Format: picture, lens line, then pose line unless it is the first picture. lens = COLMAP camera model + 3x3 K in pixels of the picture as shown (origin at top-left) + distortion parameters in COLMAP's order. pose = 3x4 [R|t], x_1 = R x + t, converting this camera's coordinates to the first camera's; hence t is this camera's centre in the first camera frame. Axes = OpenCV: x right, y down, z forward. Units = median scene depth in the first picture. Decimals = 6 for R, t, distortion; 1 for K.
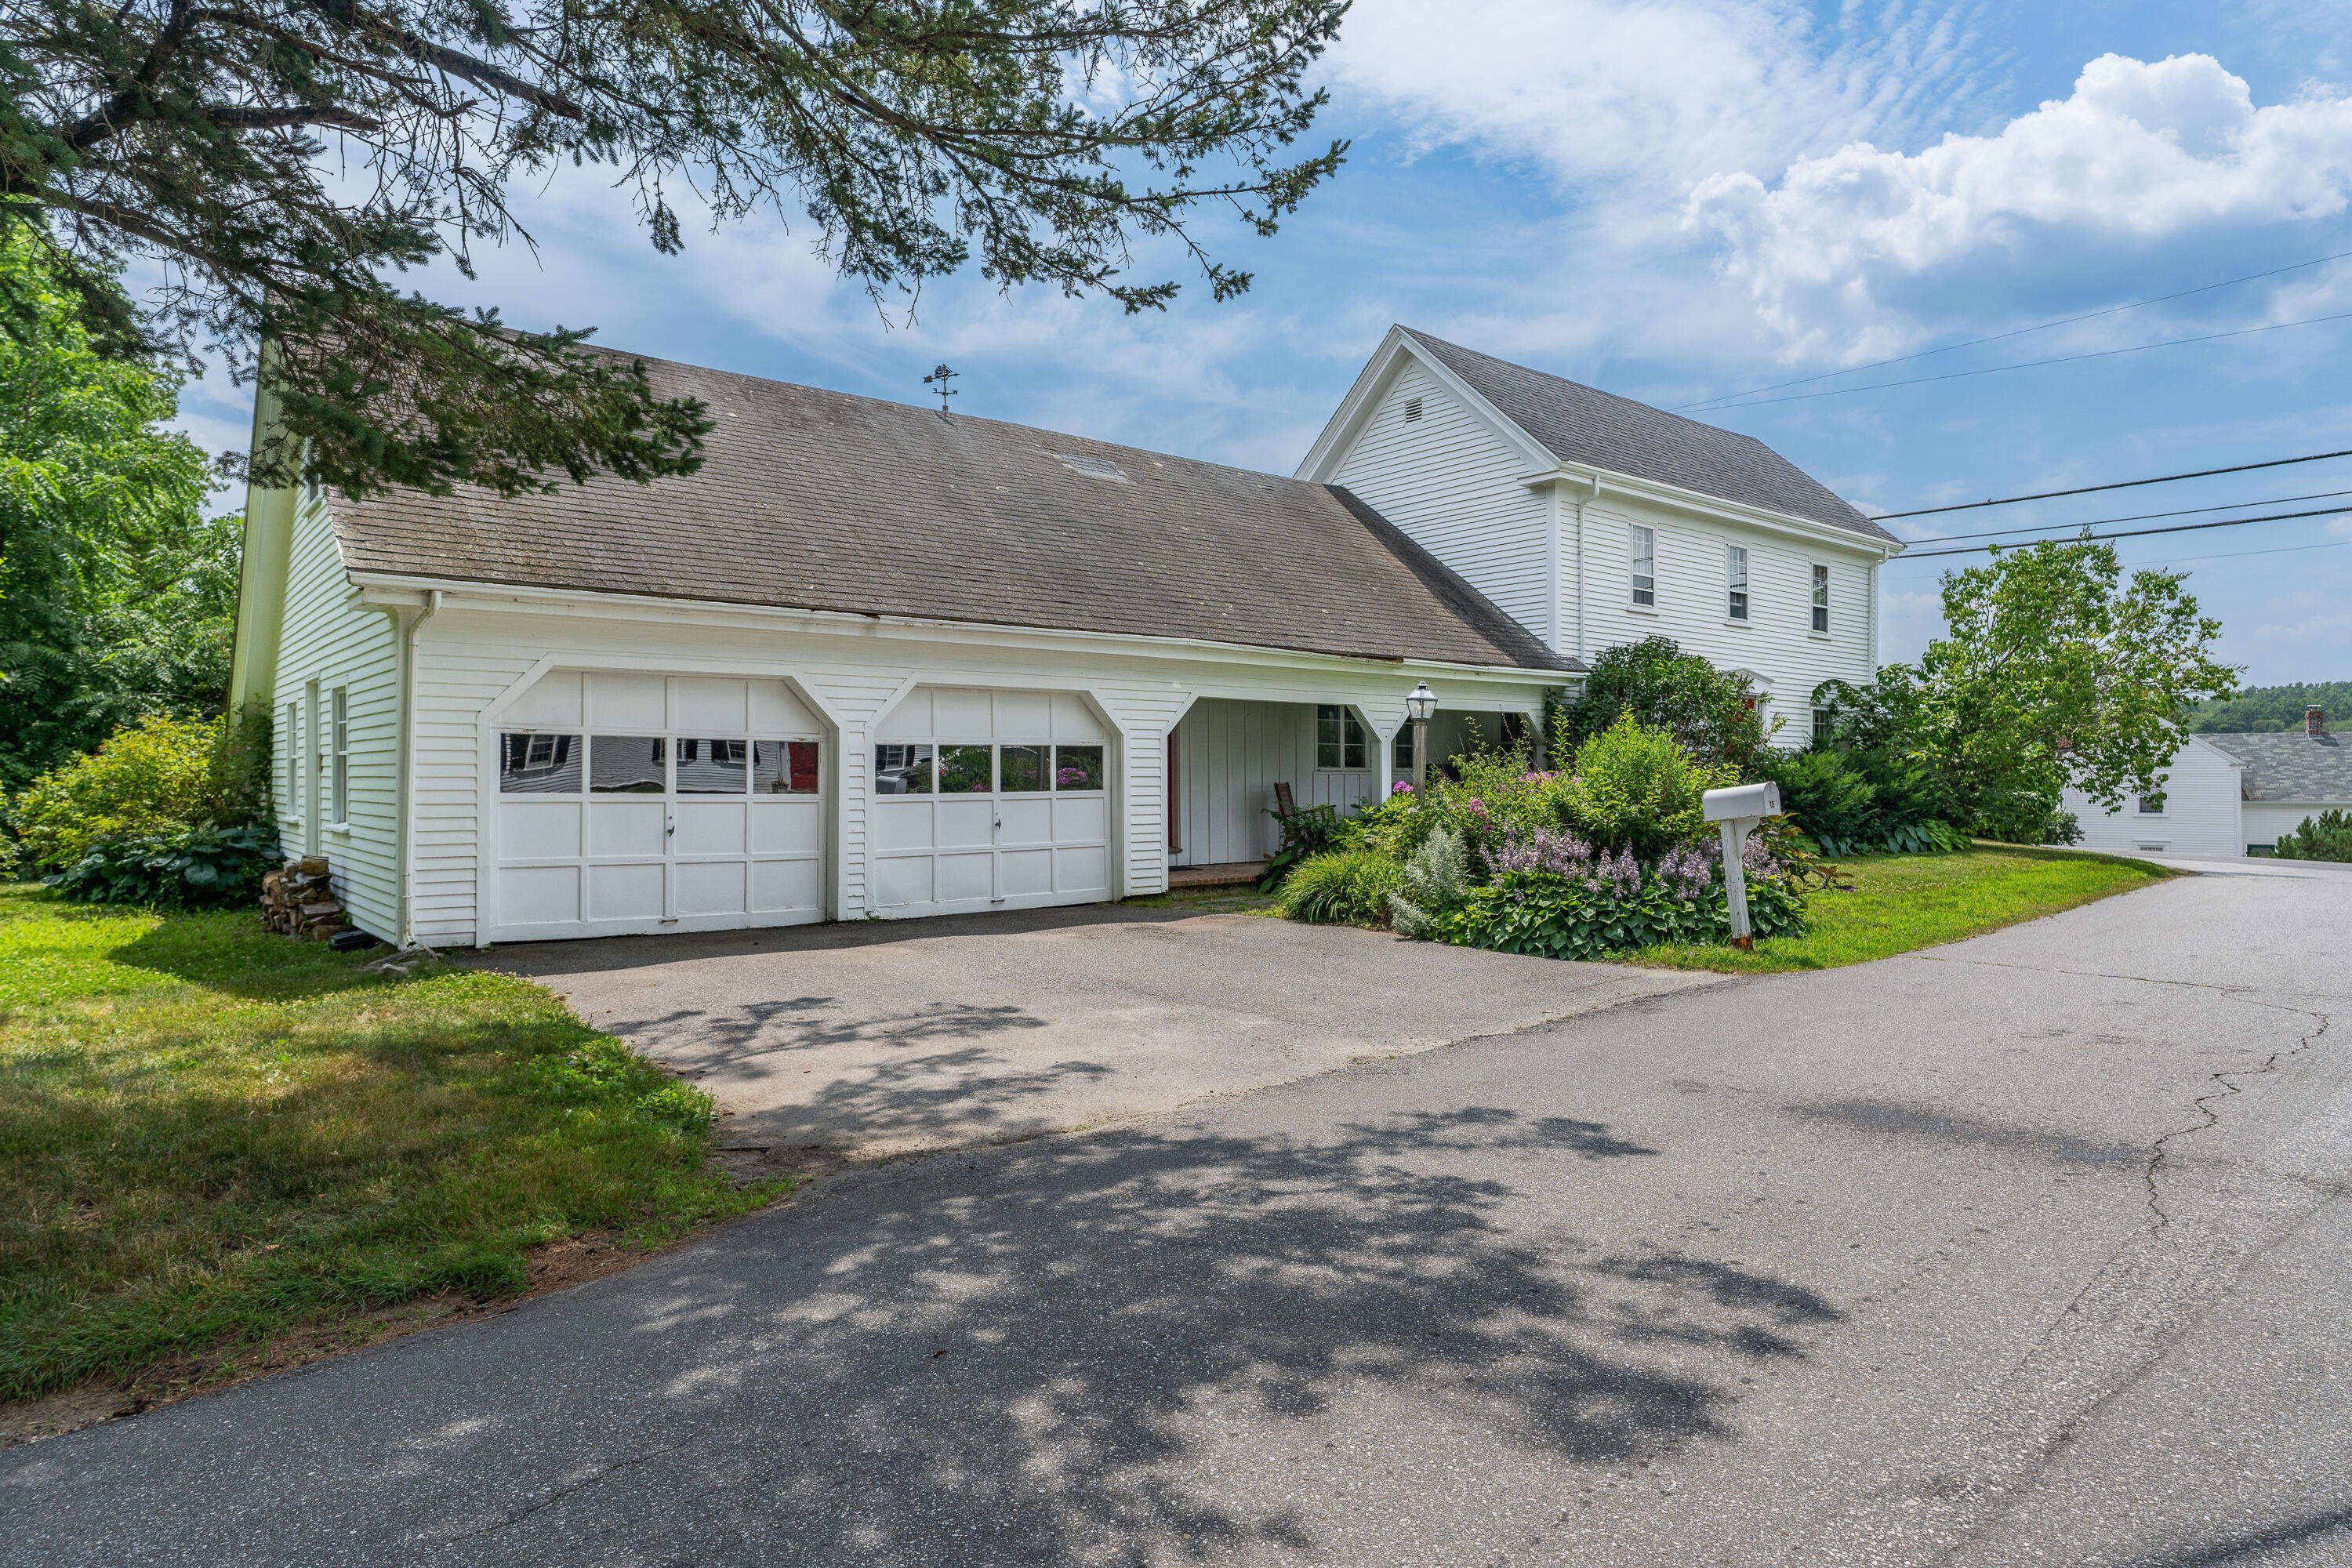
lens RADIAL K [[1375.9, 0, 1176.0], [0, 1375.9, 784.0], [0, 0, 1]] dist [-0.036022, 0.000054]
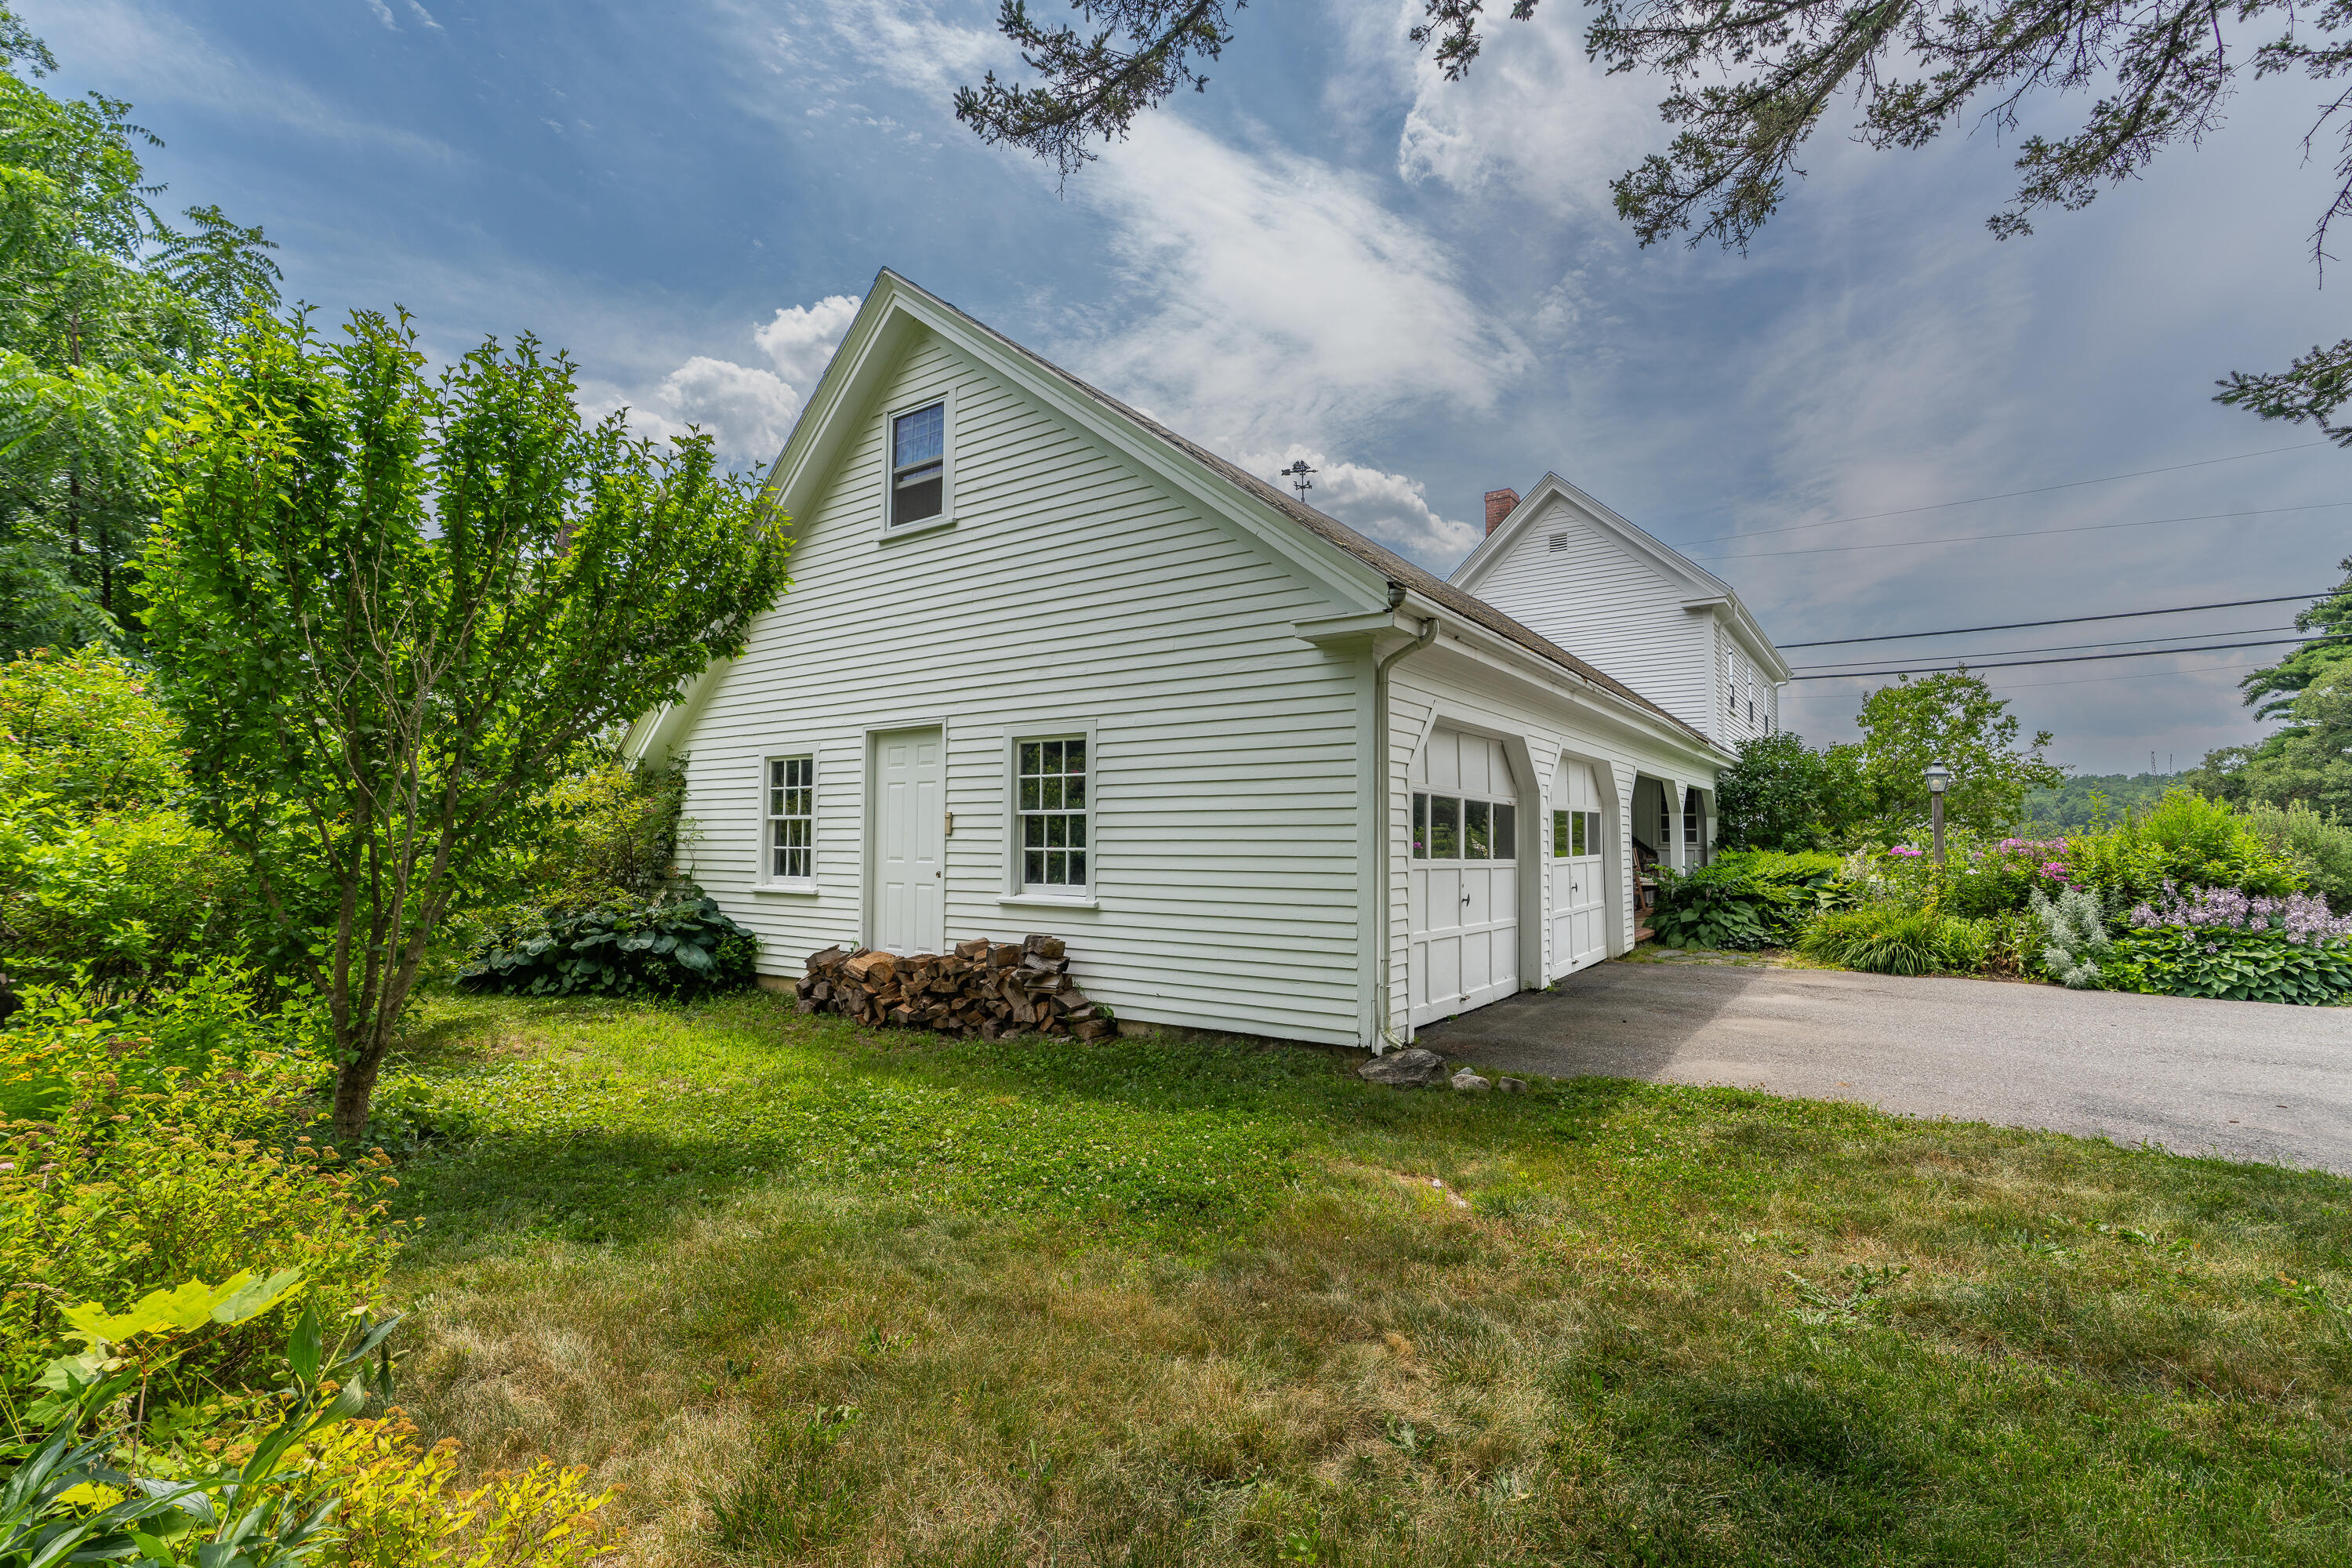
lens RADIAL K [[1063.3, 0, 1176.0], [0, 1063.3, 784.0], [0, 0, 1]] dist [-0.021162, 0.000029]
pose [[0.965208, 0.017923, 0.260868, -0.480219], [-0.002333, 0.998199, -0.059950, -0.000380], [-0.261473, 0.057256, 0.963511, 0.232885]]
